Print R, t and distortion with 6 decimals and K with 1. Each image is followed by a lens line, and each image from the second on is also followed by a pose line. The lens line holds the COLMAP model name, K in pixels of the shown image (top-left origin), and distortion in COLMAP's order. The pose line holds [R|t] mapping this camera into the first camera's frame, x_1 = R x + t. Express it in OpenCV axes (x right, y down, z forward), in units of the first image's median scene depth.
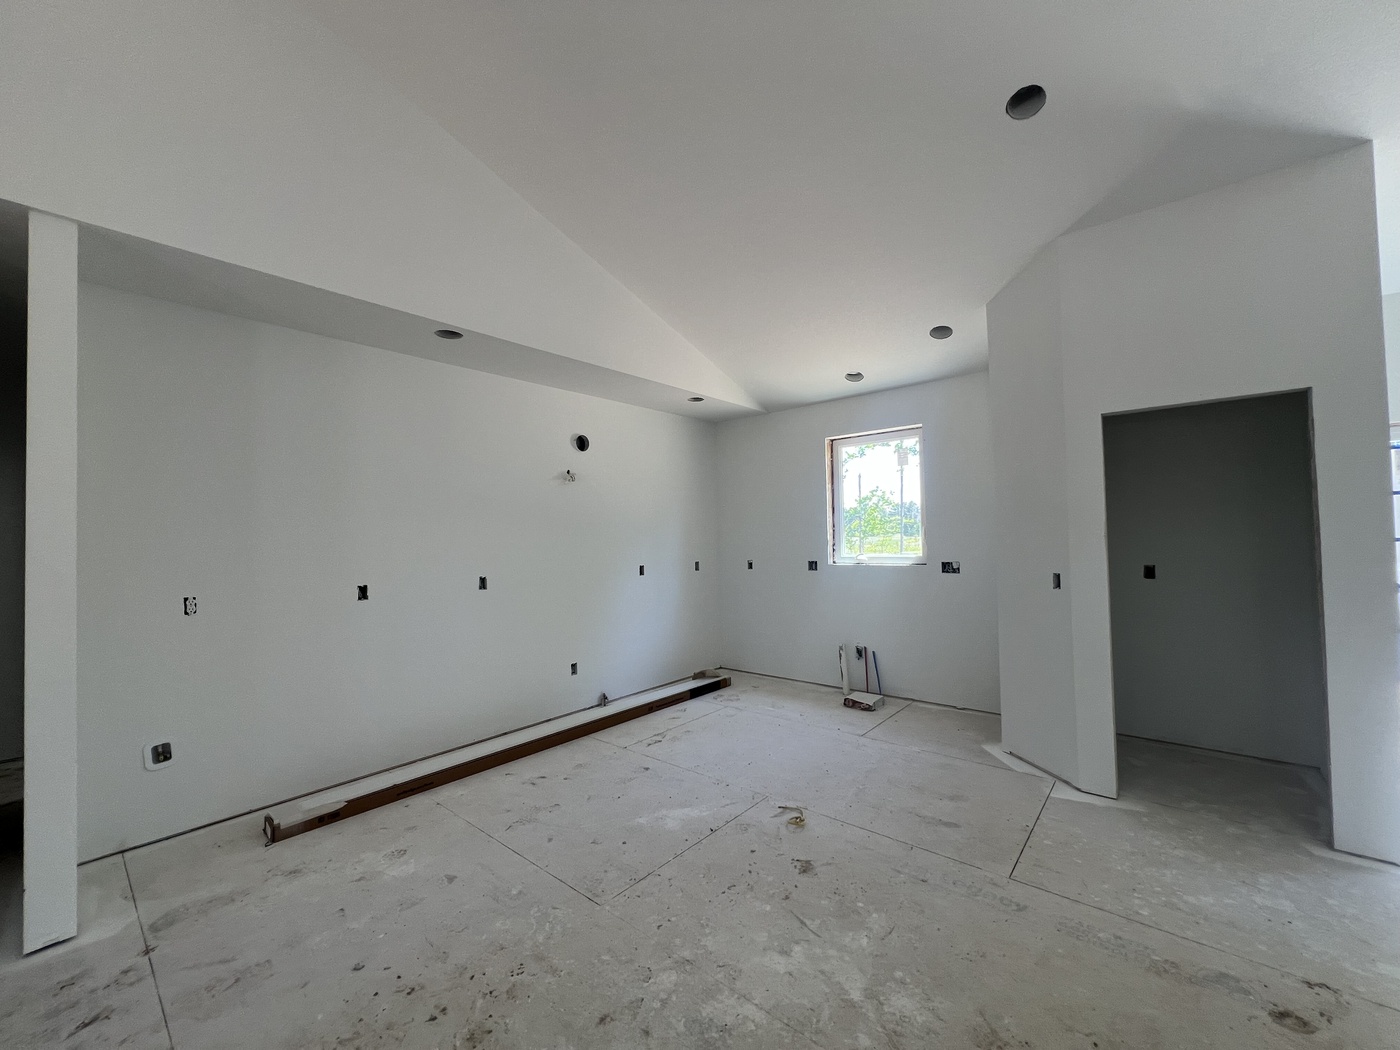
lens RADIAL K [[559.4, 0, 699.2], [0, 559.4, 526.9], [0, 0, 1]] dist [-0.000460, 0.000151]
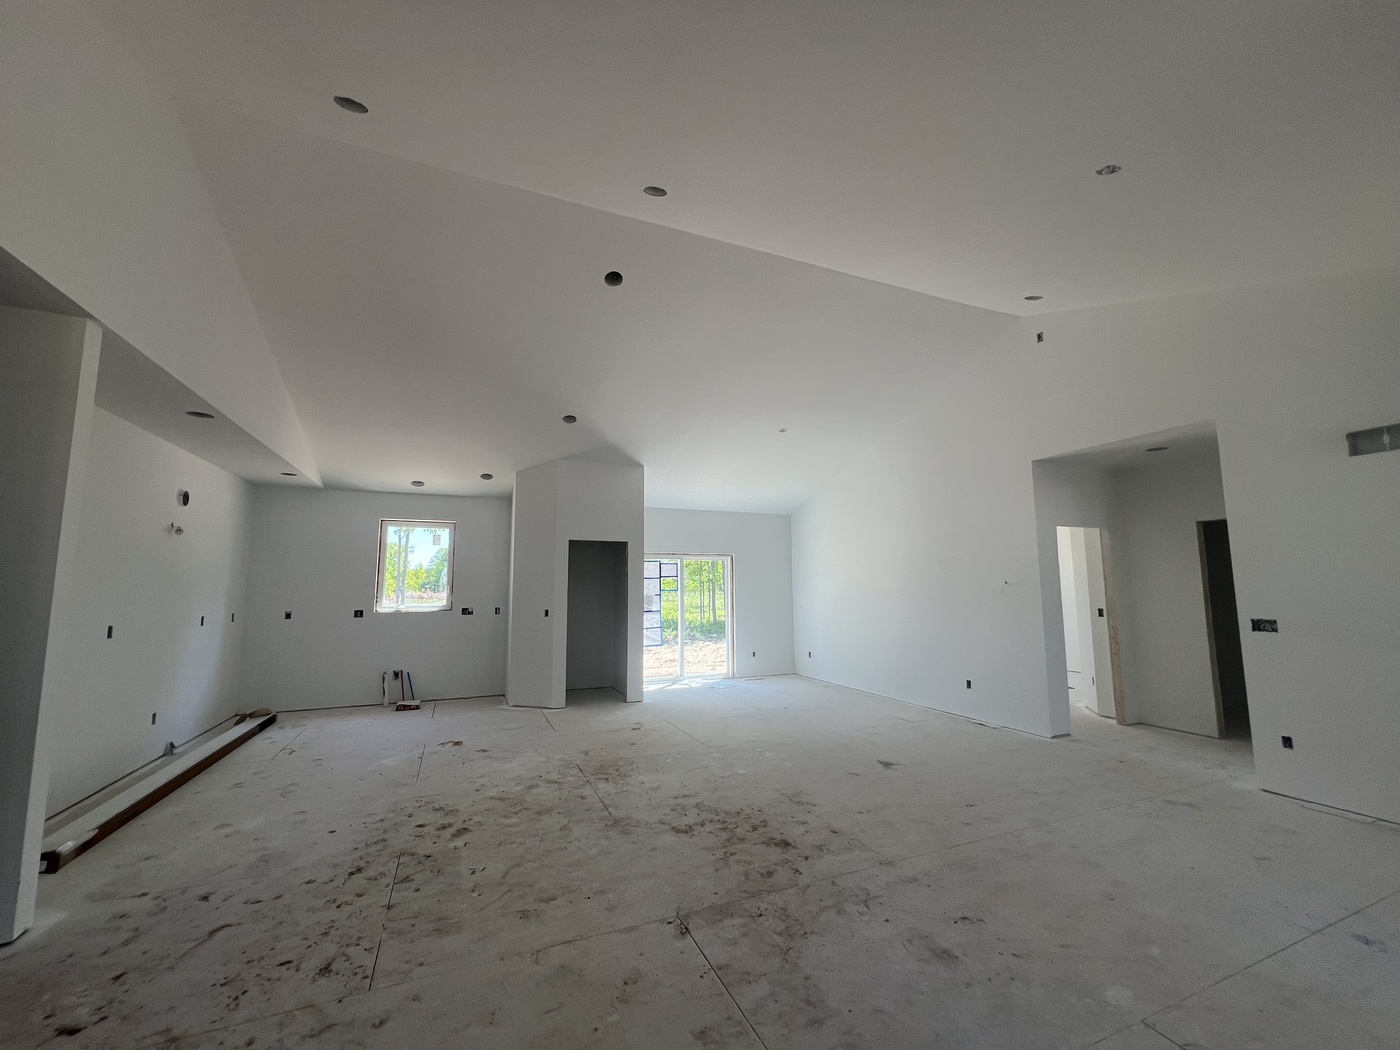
lens RADIAL K [[559.4, 0, 700.3], [0, 559.4, 527.9], [0, 0, 1]] dist [-0.000460, 0.000151]
pose [[0.443591, 0.117638, 0.888475, -0.744149], [-0.022148, 0.992484, -0.120351, 0.011972], [-0.895955, 0.033709, 0.442863, -0.353156]]
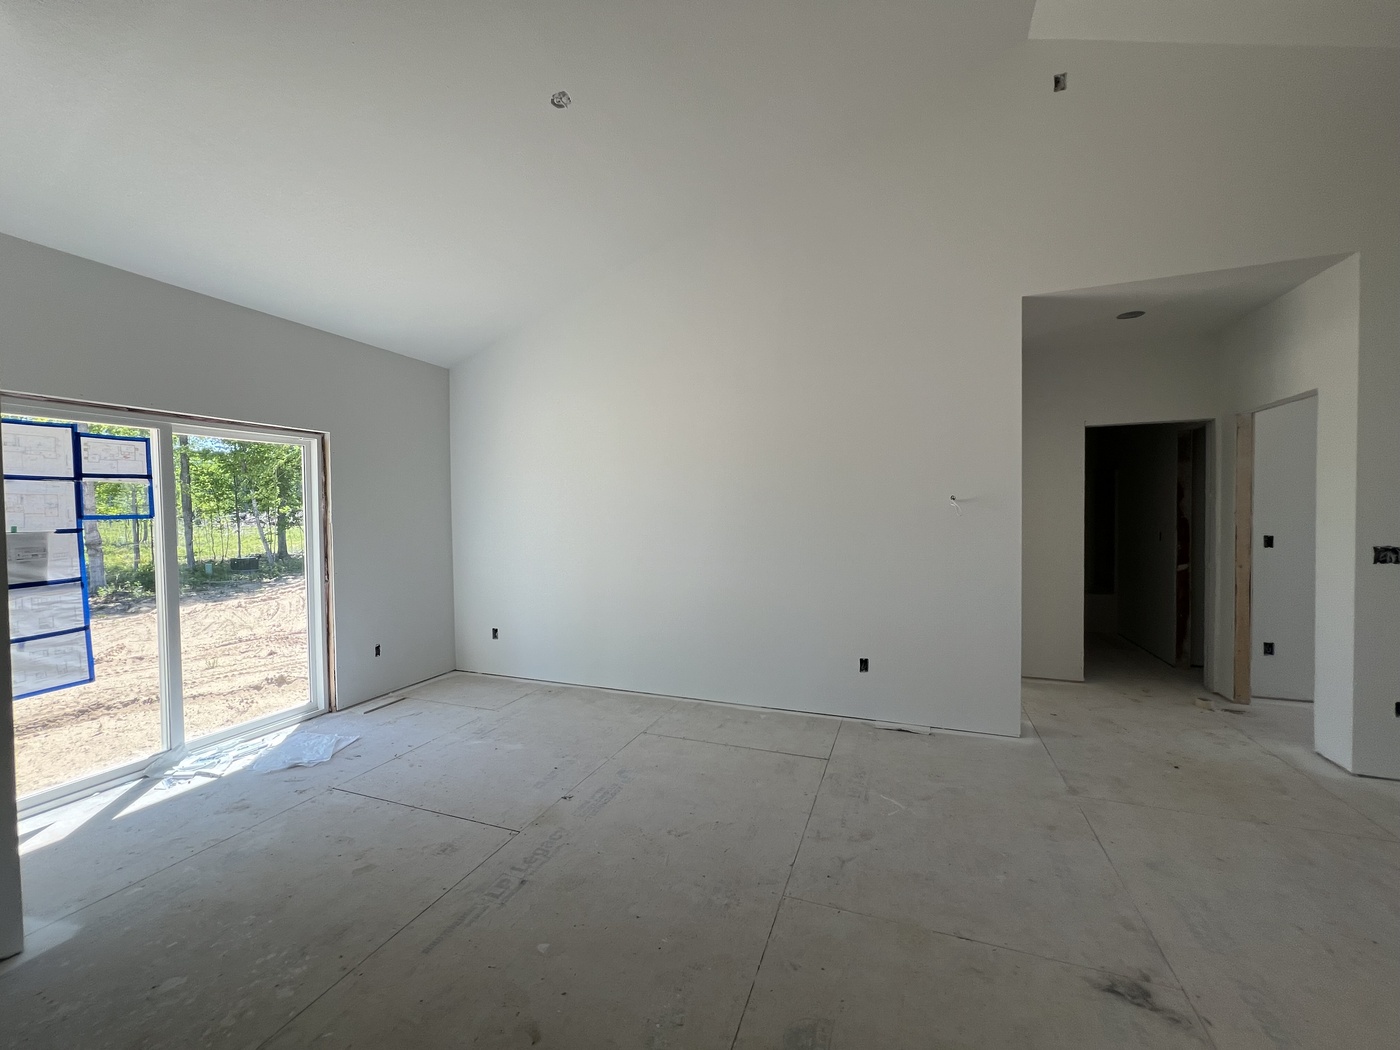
lens RADIAL K [[559.4, 0, 699.8], [0, 559.4, 524.2], [0, 0, 1]] dist [-0.000460, 0.000151]
pose [[-0.336862, 0.005687, 0.941537, 0.109560], [-0.000723, 0.999980, -0.006299, 0.008637], [-0.941554, -0.002803, -0.336851, 0.190119]]
